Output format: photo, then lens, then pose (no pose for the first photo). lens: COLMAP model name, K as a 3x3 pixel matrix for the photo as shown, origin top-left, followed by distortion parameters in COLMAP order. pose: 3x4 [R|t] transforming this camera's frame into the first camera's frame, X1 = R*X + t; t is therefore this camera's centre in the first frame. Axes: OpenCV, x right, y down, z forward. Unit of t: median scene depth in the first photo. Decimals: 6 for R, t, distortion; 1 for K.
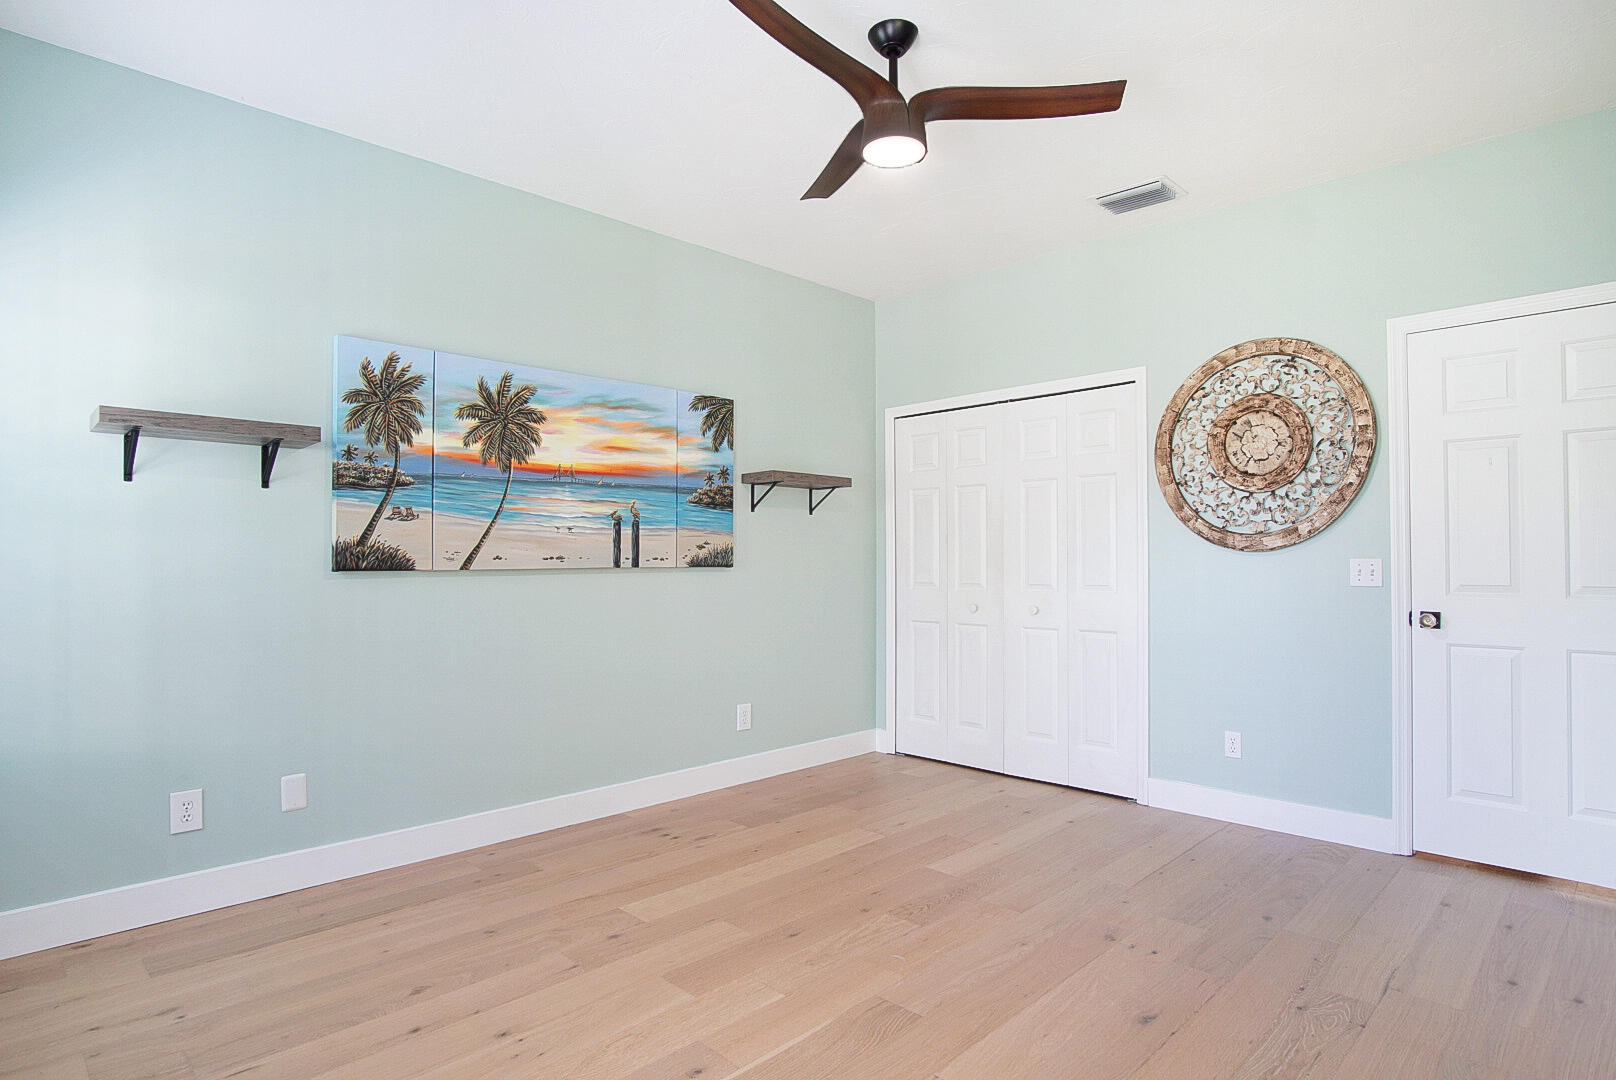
lens RADIAL K [[871.1, 0, 805.3], [0, 871.1, 547.7], [0, 0, 1]] dist [-0.033110, 0.009297]
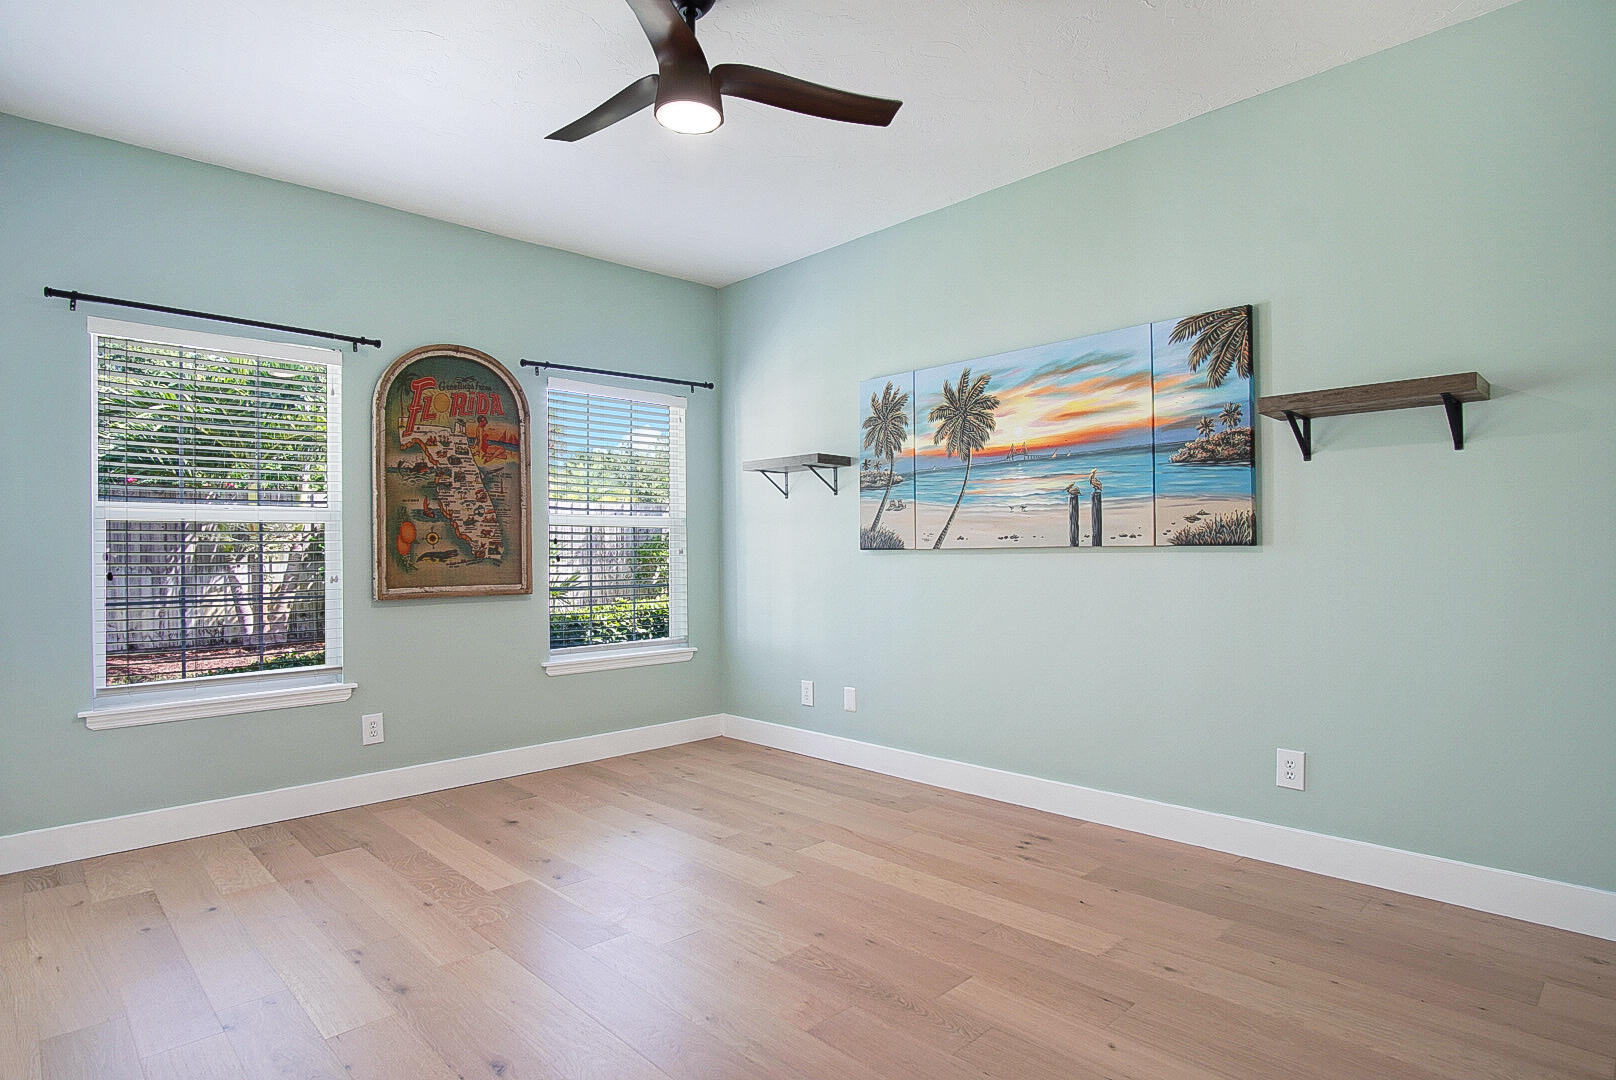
lens RADIAL K [[871.1, 0, 805.3], [0, 871.1, 547.7], [0, 0, 1]] dist [-0.033110, 0.009297]
pose [[-0.028618, 0.000604, -0.999590, 0.746256], [0.025201, 0.999682, -0.000117, 0.018392], [0.999273, -0.025194, -0.028624, 0.801827]]
